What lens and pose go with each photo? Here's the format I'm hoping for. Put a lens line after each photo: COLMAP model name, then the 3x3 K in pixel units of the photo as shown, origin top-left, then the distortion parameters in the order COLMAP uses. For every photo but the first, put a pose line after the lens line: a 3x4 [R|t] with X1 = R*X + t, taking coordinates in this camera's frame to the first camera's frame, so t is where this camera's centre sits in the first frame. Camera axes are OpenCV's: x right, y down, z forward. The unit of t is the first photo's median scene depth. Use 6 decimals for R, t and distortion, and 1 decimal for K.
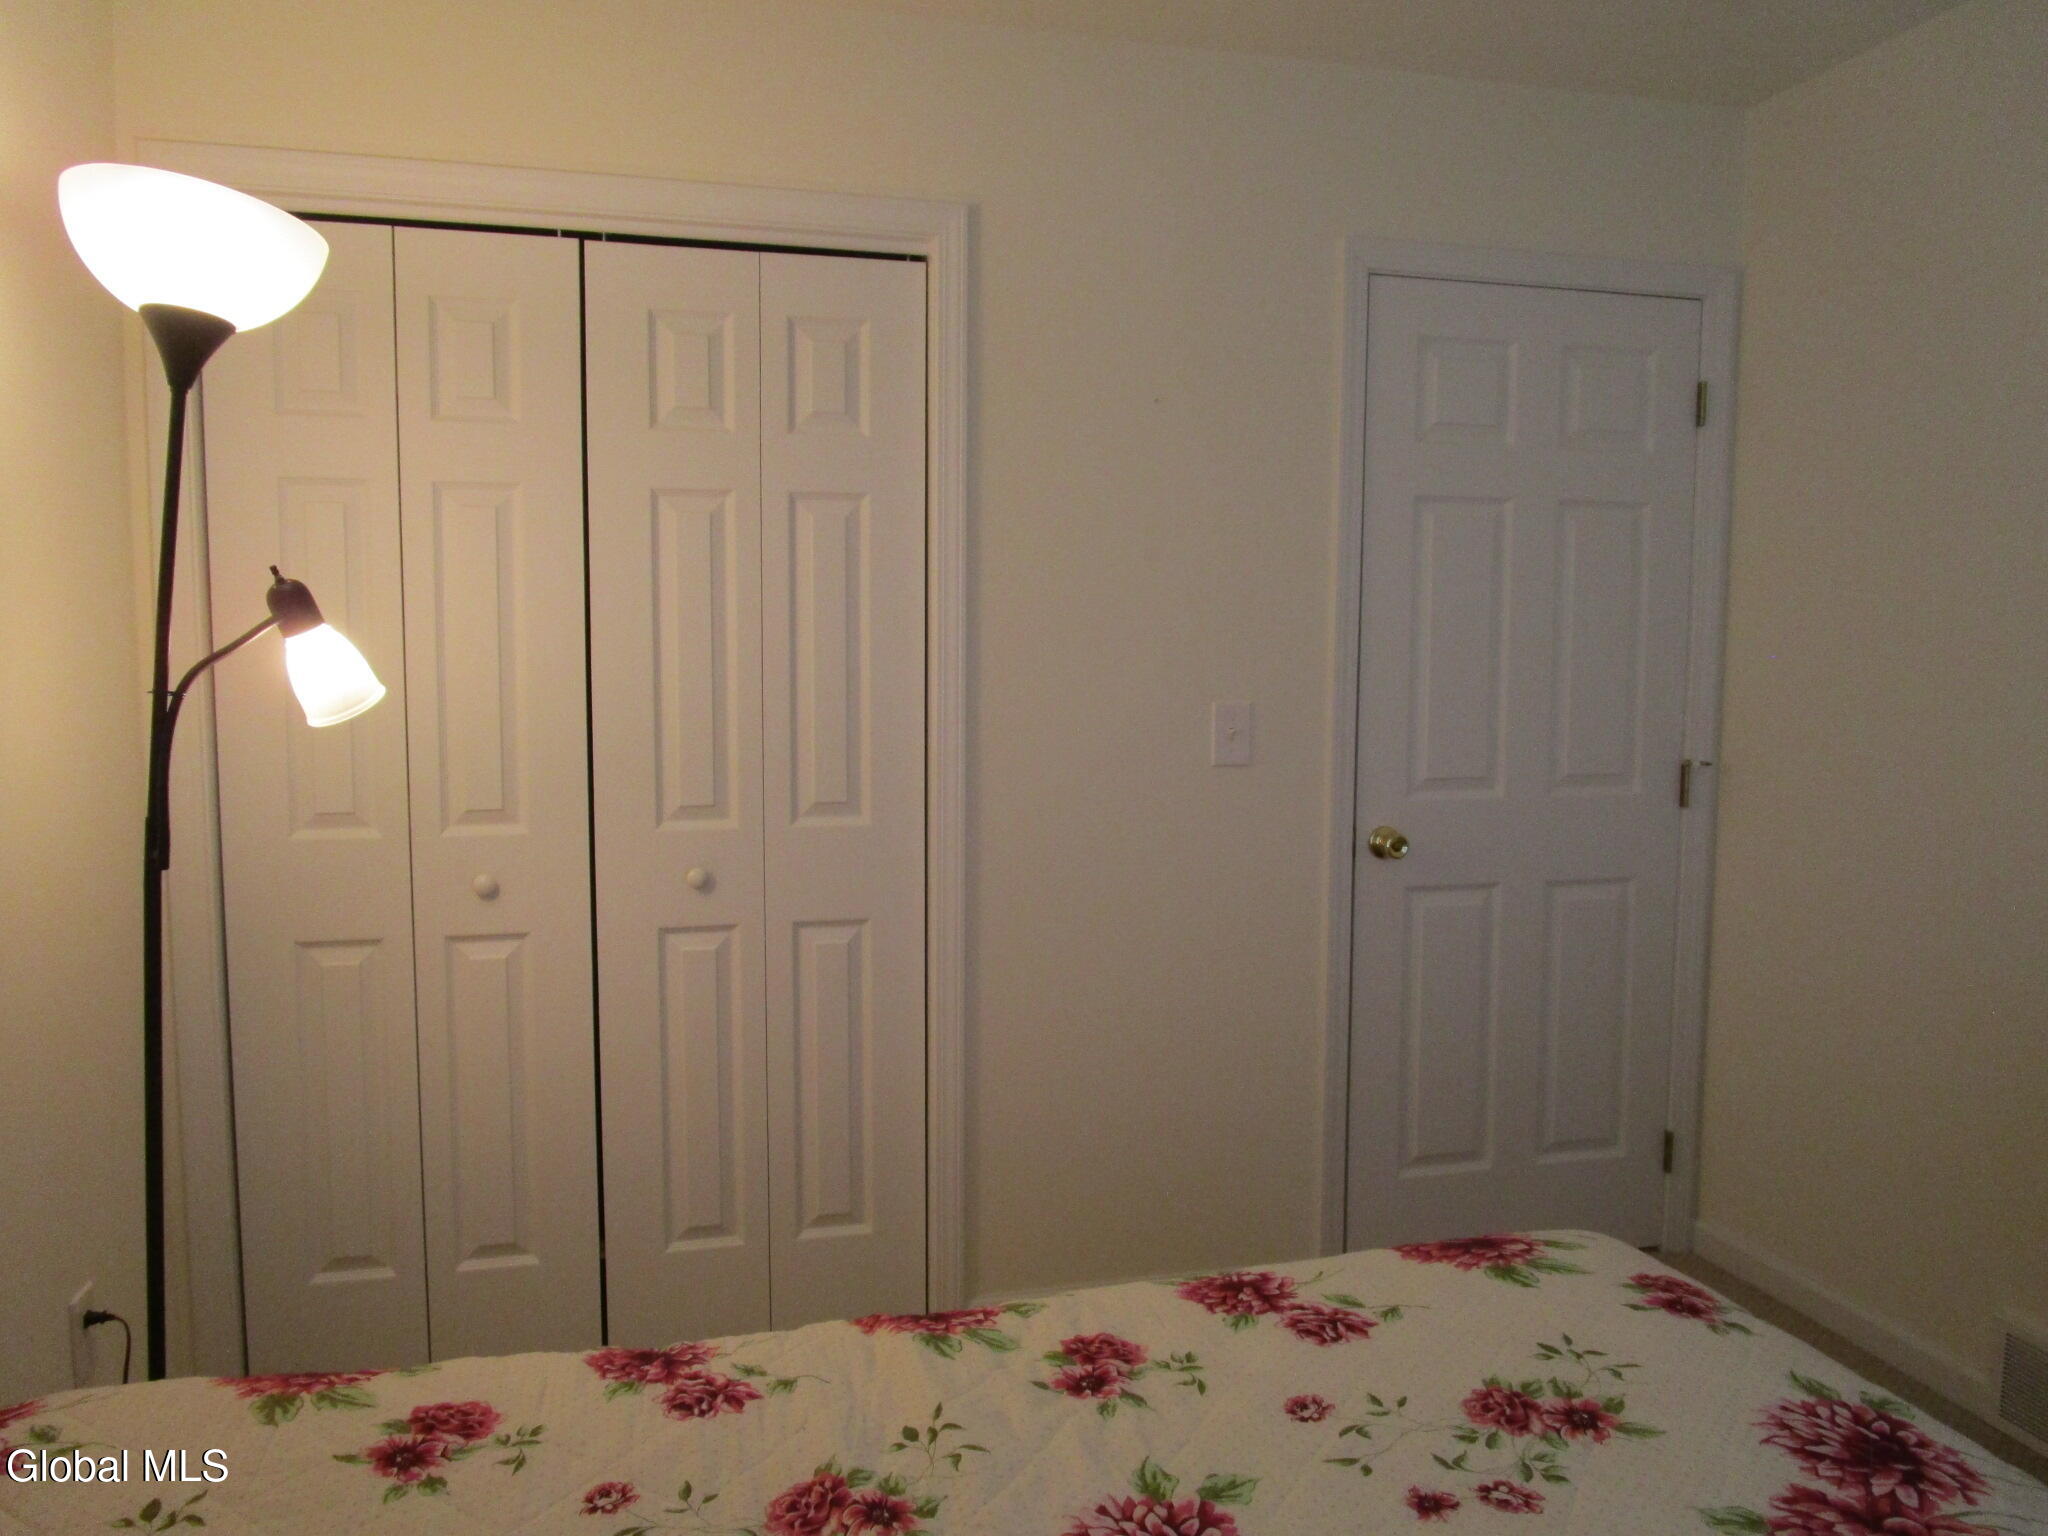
lens RADIAL K [[1465.9, 0, 1029.4], [0, 1465.9, 768.0], [0, 0, 1]] dist [-0.022788, 0.011130]
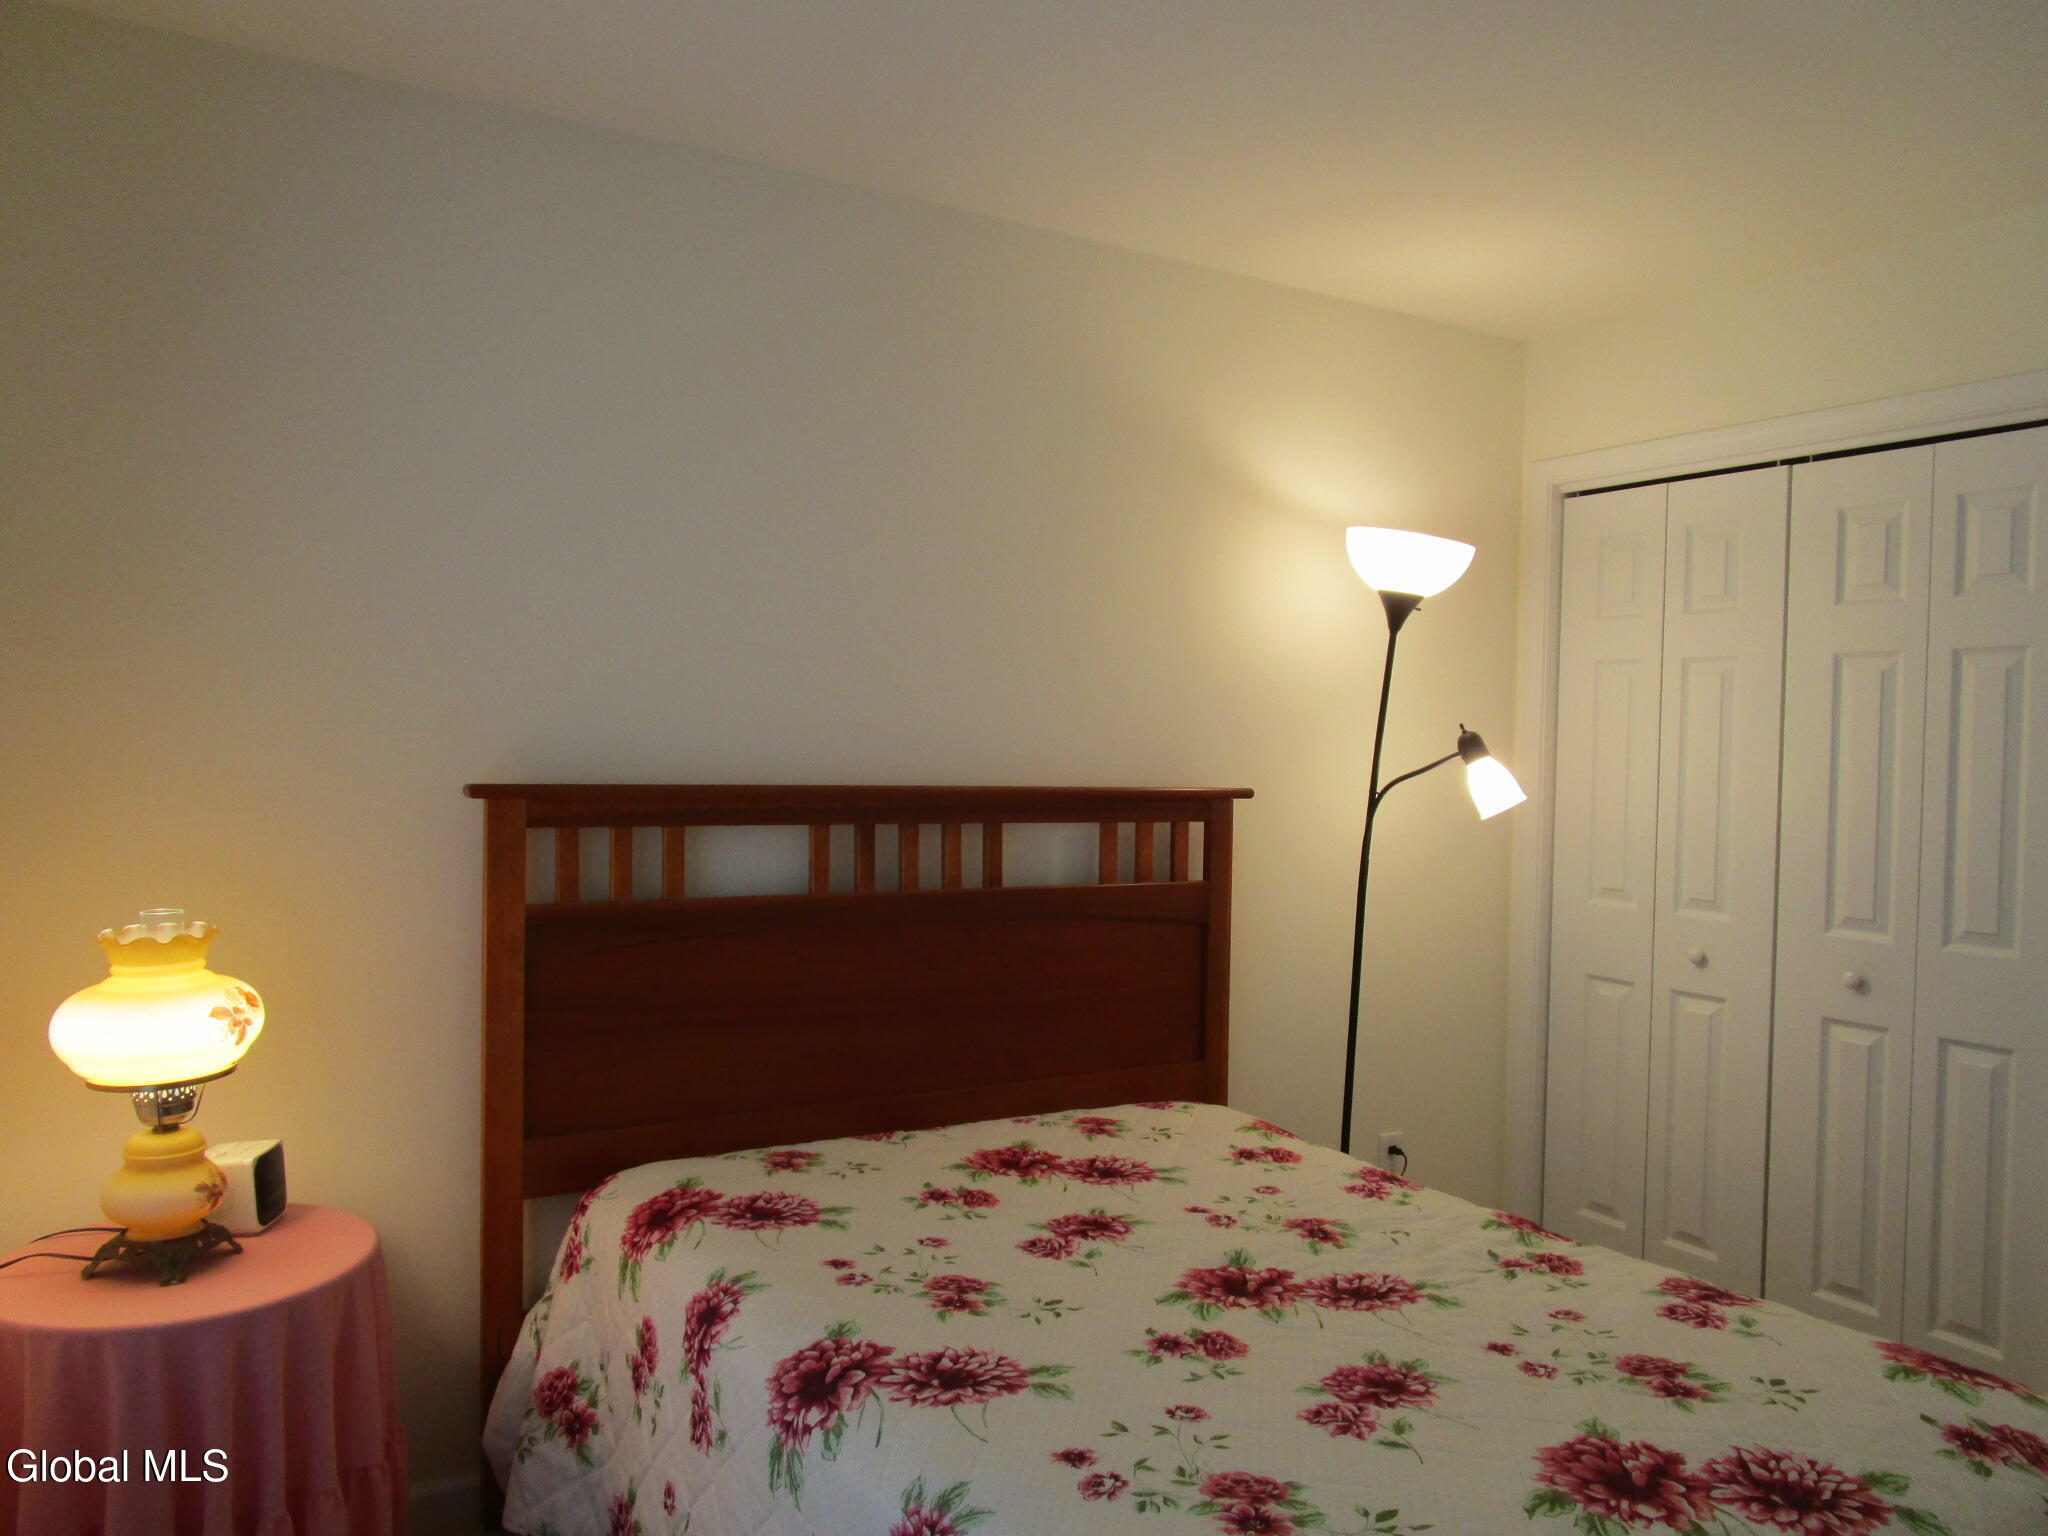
lens RADIAL K [[1465.9, 0, 1035.7], [0, 1465.9, 768.9], [0, 0, 1]] dist [-0.022788, 0.011130]
pose [[0.295552, 0.022168, -0.955069, 0.909244], [-0.108132, 0.994082, -0.010389, -0.013003], [0.949187, 0.106344, 0.296200, 0.020553]]
